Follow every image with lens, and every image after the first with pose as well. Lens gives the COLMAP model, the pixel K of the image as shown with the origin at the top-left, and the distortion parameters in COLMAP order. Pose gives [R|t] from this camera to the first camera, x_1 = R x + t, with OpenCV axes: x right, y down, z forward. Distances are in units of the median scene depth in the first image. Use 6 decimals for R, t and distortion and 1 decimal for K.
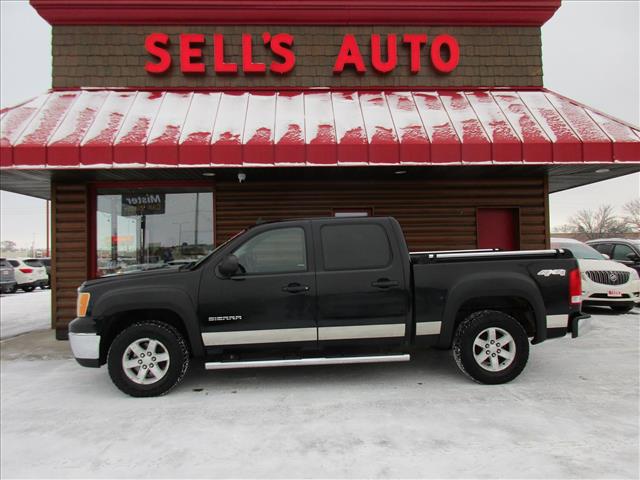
lens RADIAL K [[476.8, 0, 321.9], [0, 476.8, 239.2], [0, 0, 1]] dist [0.007860, 0.008253]
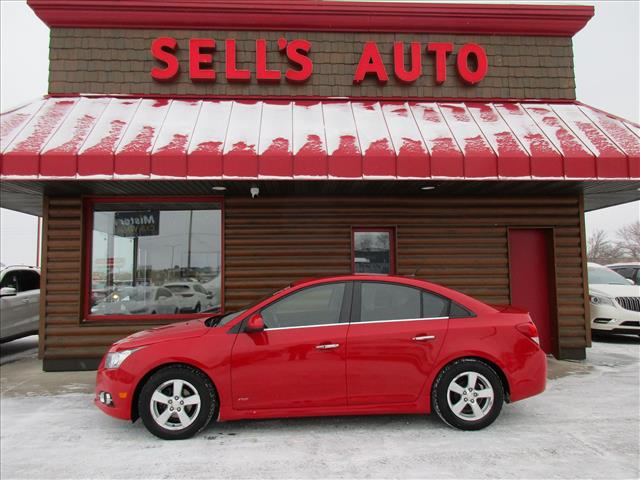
lens RADIAL K [[476.8, 0, 322.0], [0, 476.8, 240.3], [0, 0, 1]] dist [0.007860, 0.008253]
pose [[0.999869, 0.007039, 0.014556, -0.048827], [-0.006357, 0.998904, -0.046363, 0.003361], [-0.014866, 0.046265, 0.998819, 0.086497]]
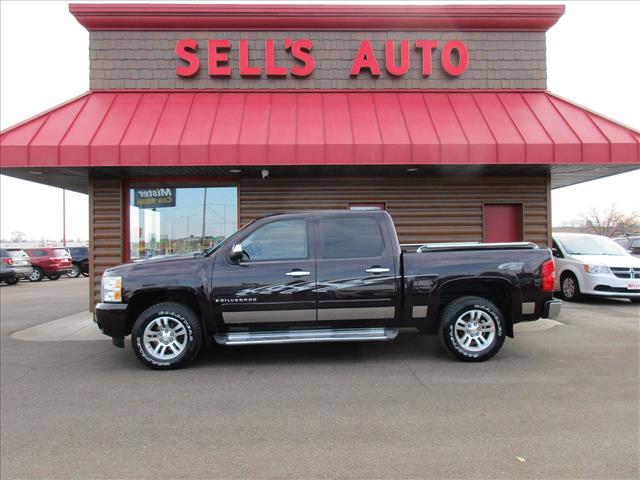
lens RADIAL K [[476.8, 0, 323.3], [0, 476.8, 238.9], [0, 0, 1]] dist [0.007860, 0.008253]
pose [[0.999918, 0.006672, -0.010910, -0.021658], [-0.006507, 0.999866, 0.015048, 0.000956], [0.011009, -0.014976, 0.999827, -0.075897]]
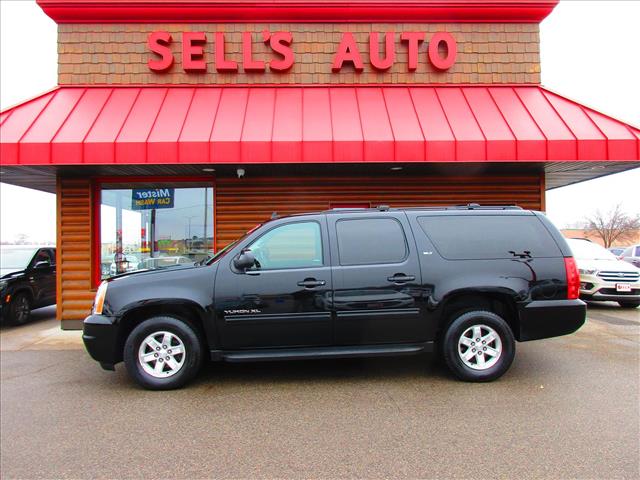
lens RADIAL K [[476.8, 0, 321.7], [0, 476.8, 239.6], [0, 0, 1]] dist [0.007860, 0.008253]
pose [[0.999781, 0.006532, -0.019864, 0.024848], [-0.006273, 0.999895, 0.013093, -0.001300], [0.019947, -0.012965, 0.999717, -0.019166]]
